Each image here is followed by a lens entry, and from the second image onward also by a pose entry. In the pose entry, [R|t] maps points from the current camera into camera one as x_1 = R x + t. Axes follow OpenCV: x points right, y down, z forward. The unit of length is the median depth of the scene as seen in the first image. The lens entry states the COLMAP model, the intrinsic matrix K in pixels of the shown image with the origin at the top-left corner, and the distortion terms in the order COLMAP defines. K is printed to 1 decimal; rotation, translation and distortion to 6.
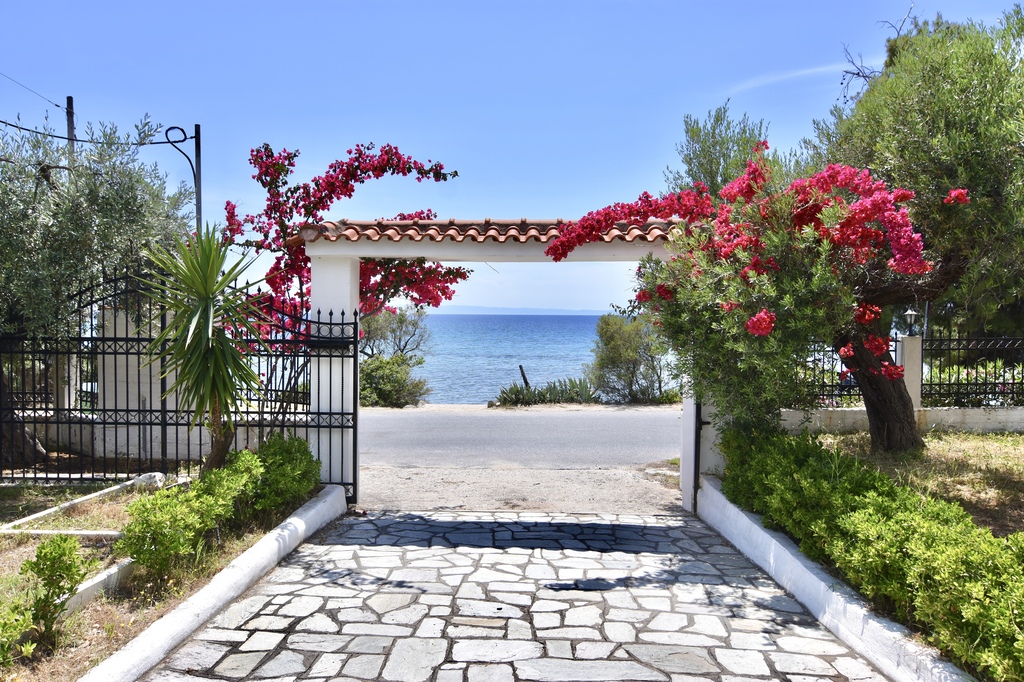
lens RADIAL K [[658.0, 0, 512.0], [0, 658.0, 341.0], [0, 0, 1]] dist [0.001400, -0.023269]
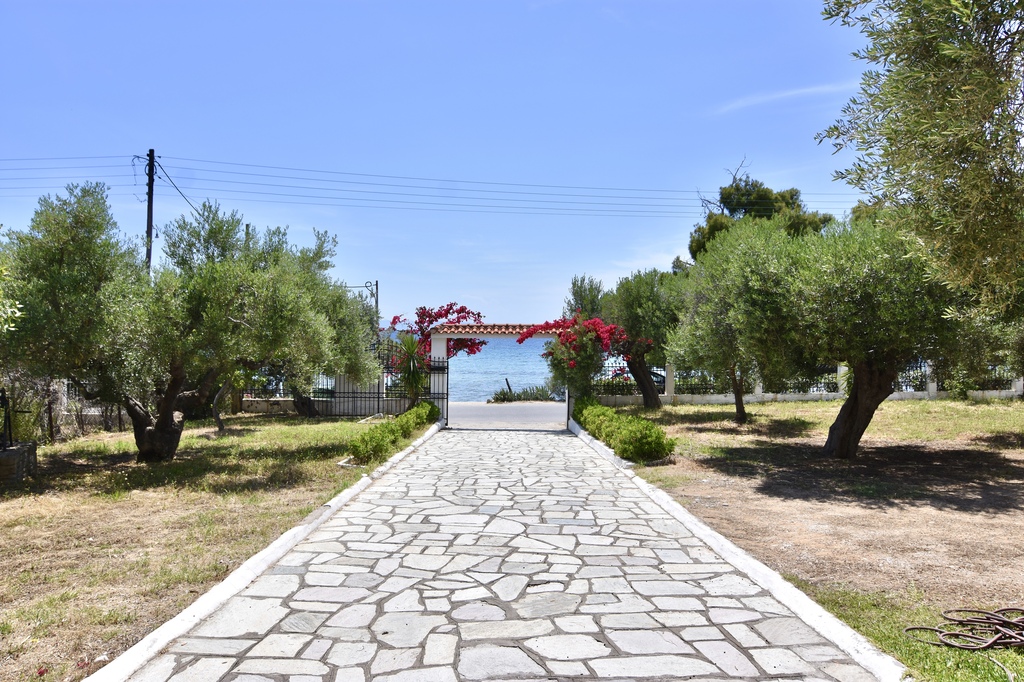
lens RADIAL K [[658.0, 0, 512.0], [0, 658.0, 341.0], [0, 0, 1]] dist [0.001400, -0.023269]
pose [[0.999767, -0.001038, 0.021556, -0.022142], [0.001563, 0.999703, -0.024330, -0.044805], [-0.021524, 0.024358, 0.999472, -1.770036]]
